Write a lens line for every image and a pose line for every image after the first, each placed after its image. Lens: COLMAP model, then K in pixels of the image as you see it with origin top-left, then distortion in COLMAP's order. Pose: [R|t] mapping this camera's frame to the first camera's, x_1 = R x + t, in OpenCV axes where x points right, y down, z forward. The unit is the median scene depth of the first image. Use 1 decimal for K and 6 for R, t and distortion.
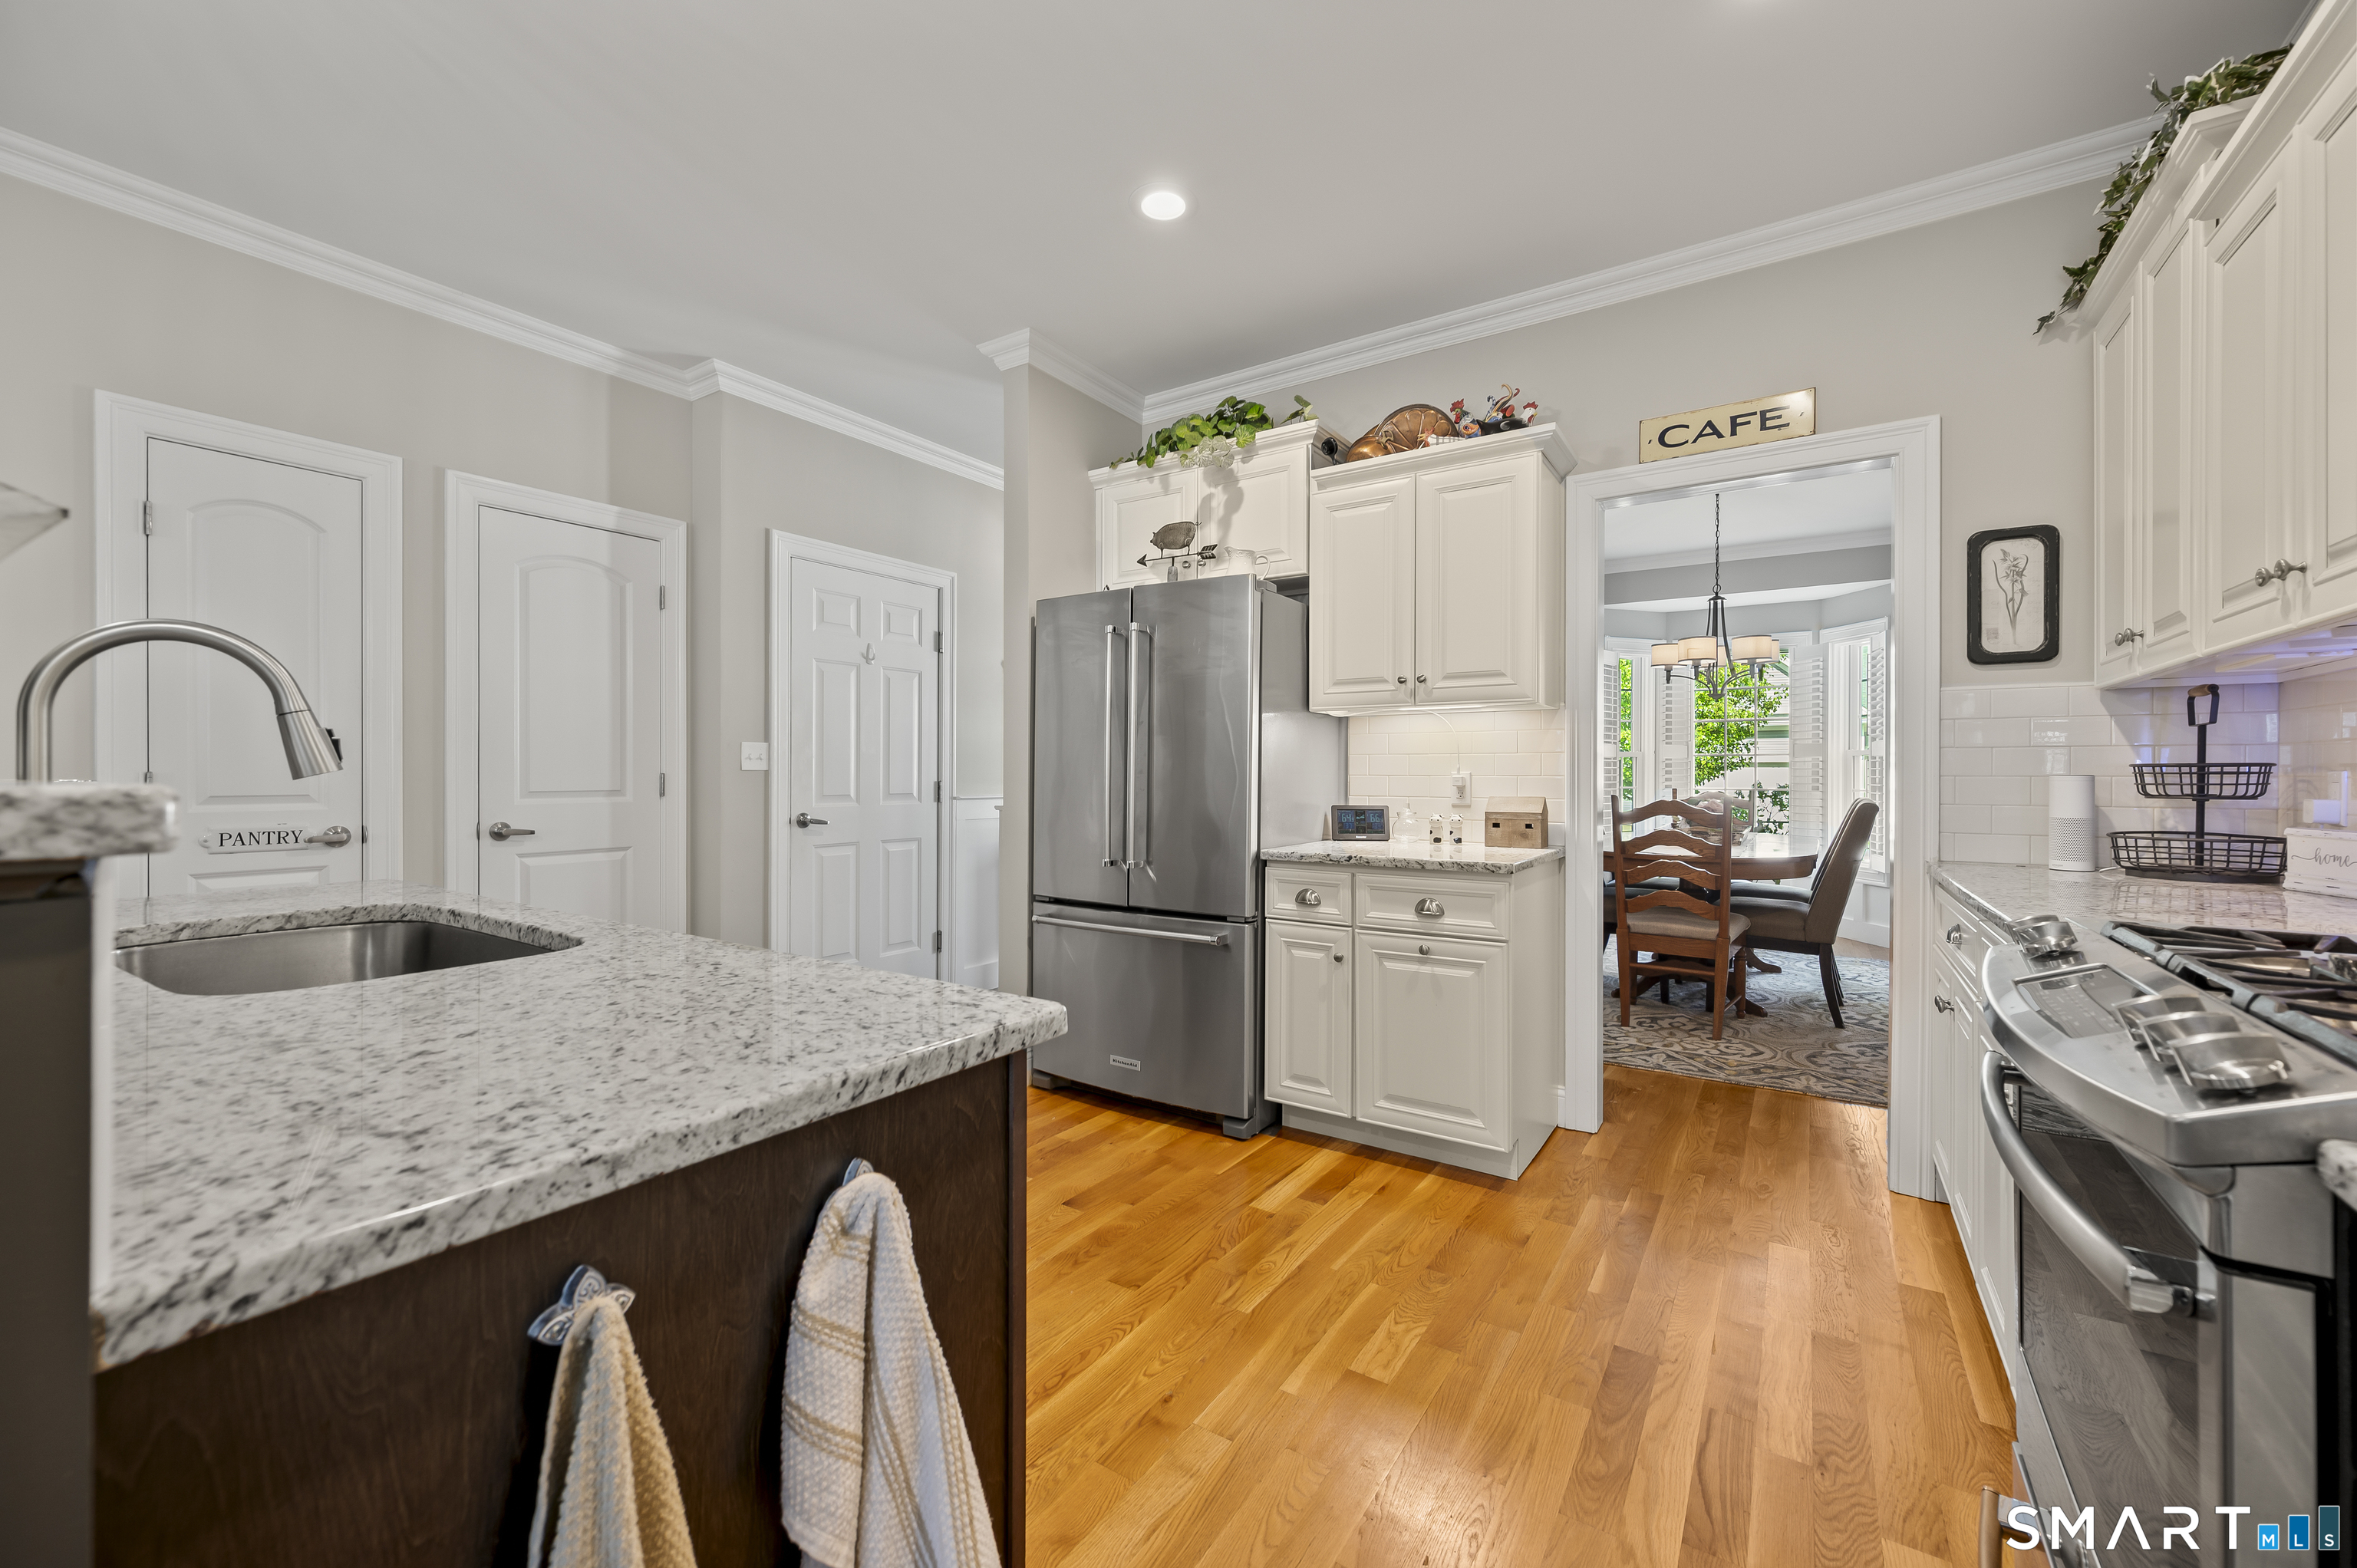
lens RADIAL K [[949.4, 0, 1166.0], [0, 949.4, 772.9], [0, 0, 1]] dist [-0.002432, -0.000337]
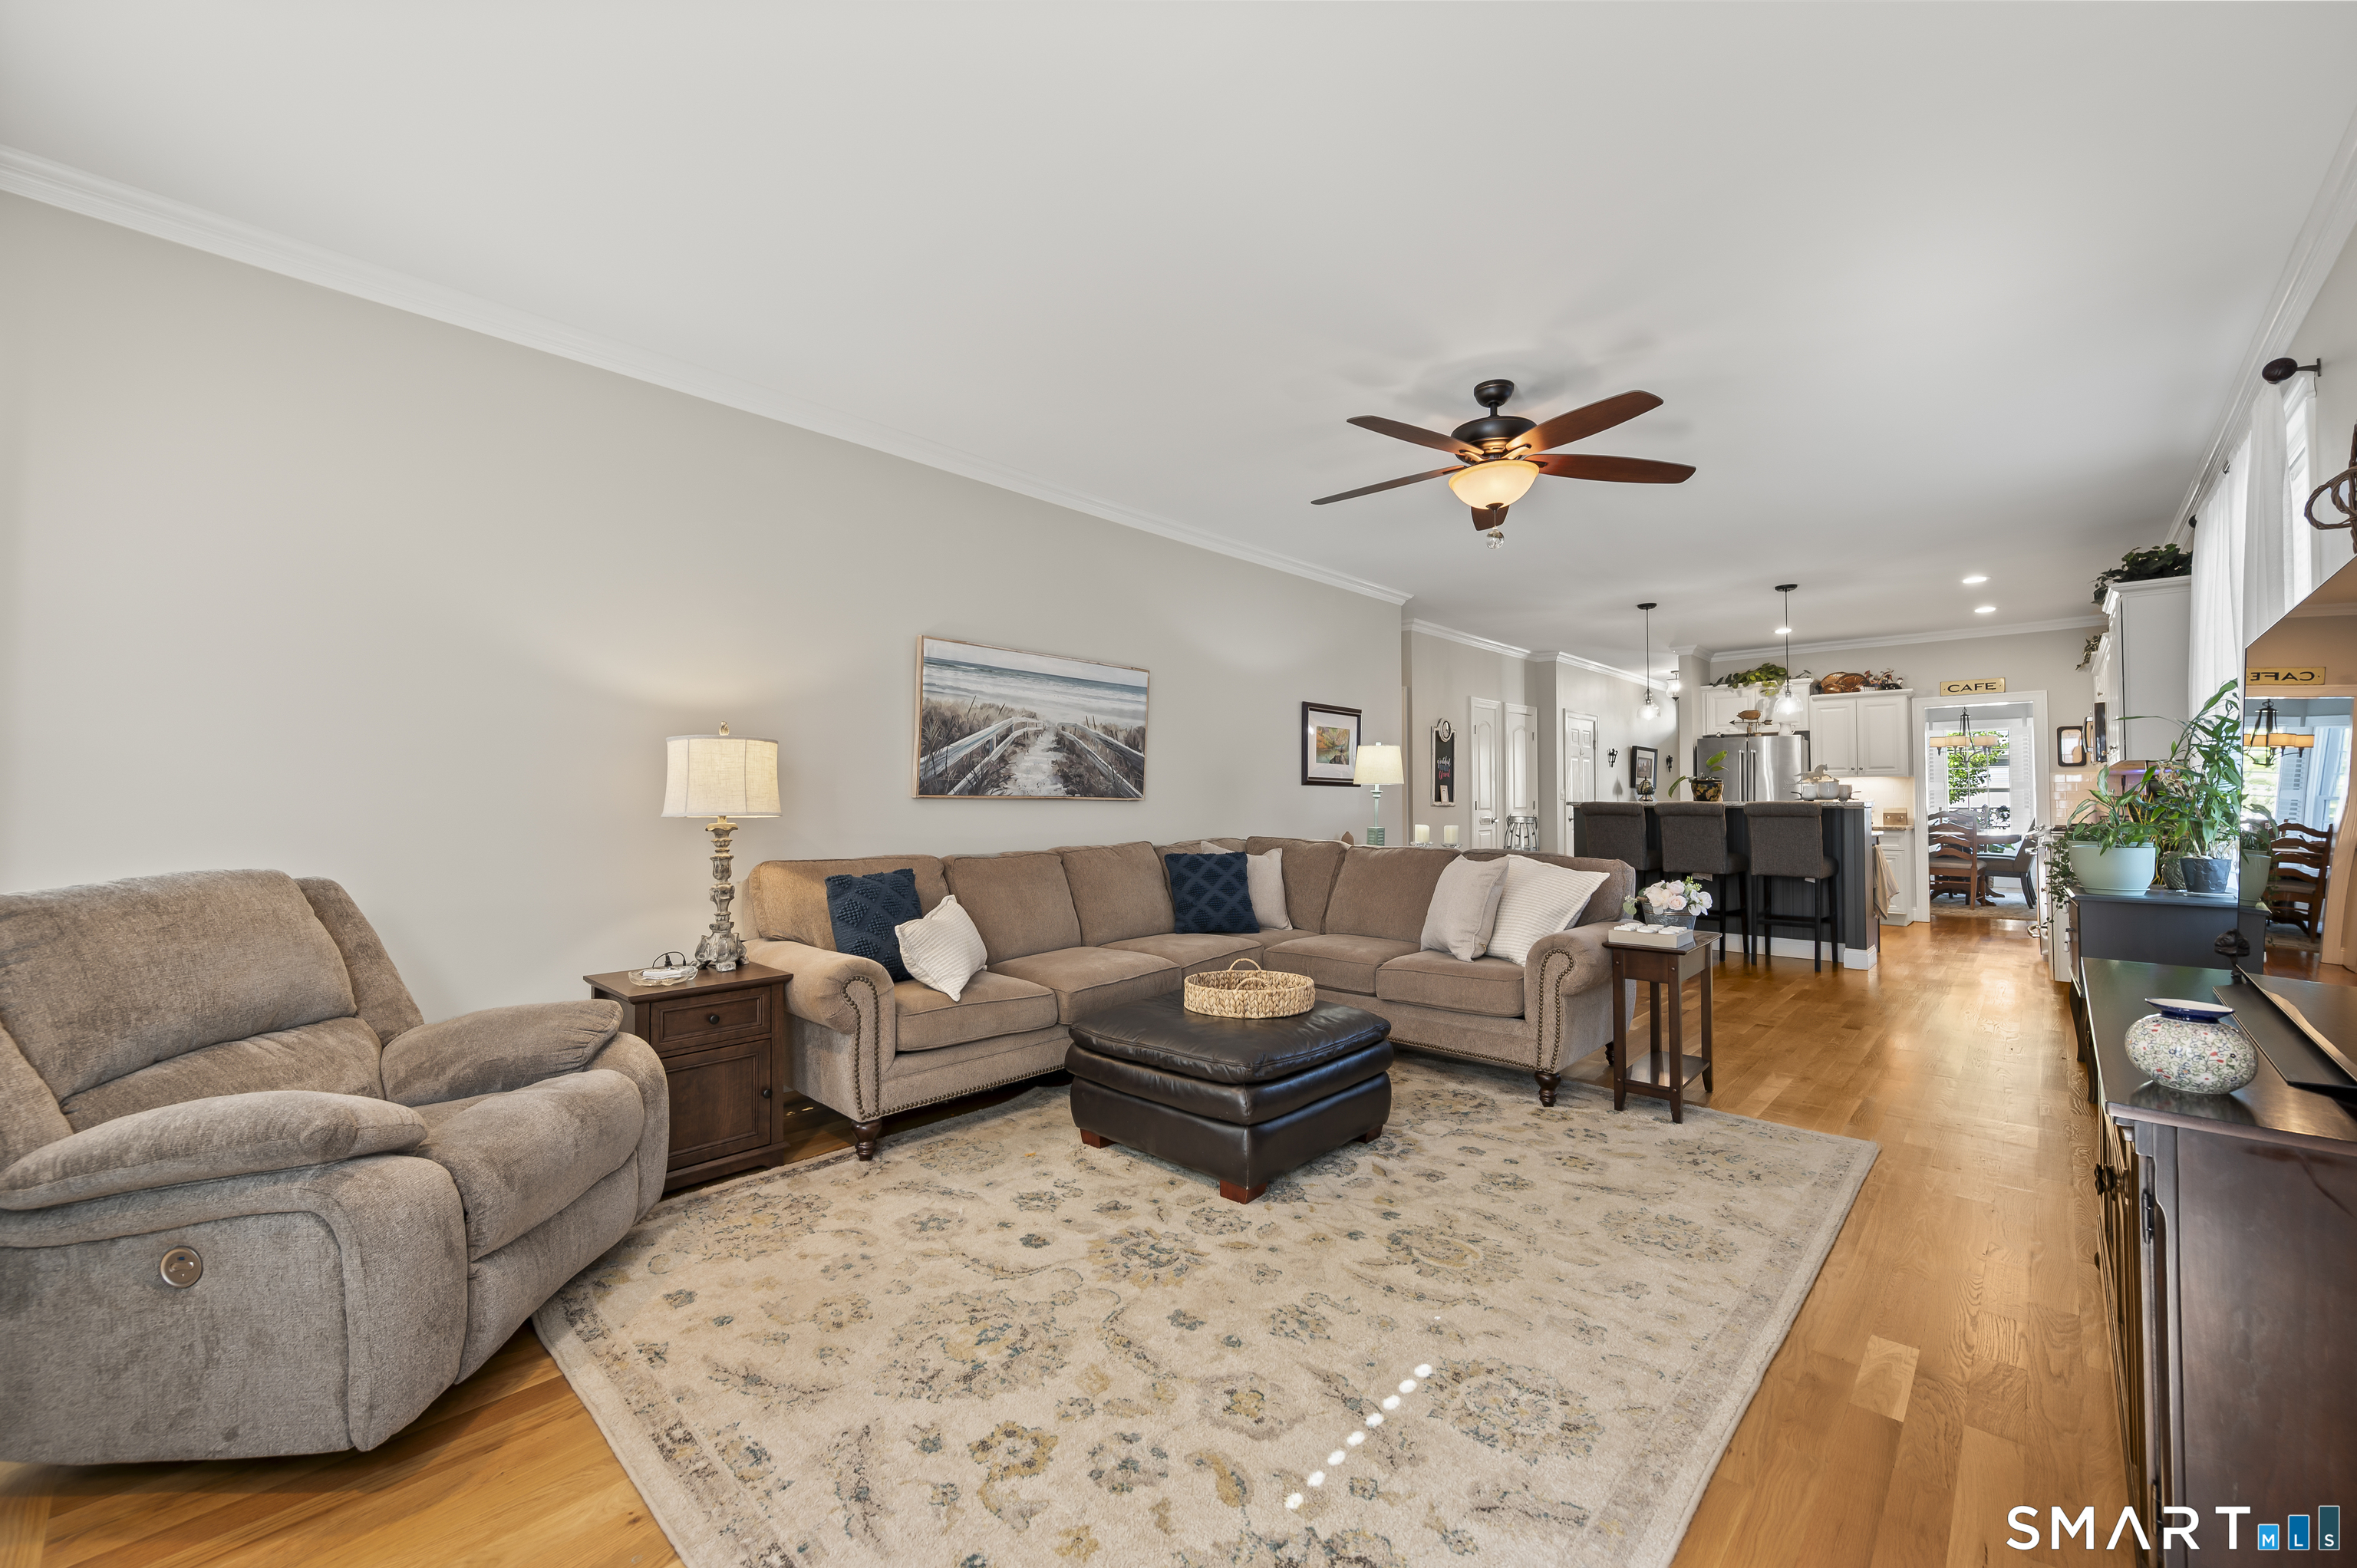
lens RADIAL K [[917.7, 0, 1184.6], [0, 917.7, 780.0], [0, 0, 1]] dist [-0.001905, -0.000330]
pose [[0.986672, -0.006546, -0.162590, -1.394692], [0.002754, 0.999719, -0.023534, -0.000204], [0.162698, 0.022773, 0.986413, -2.247938]]
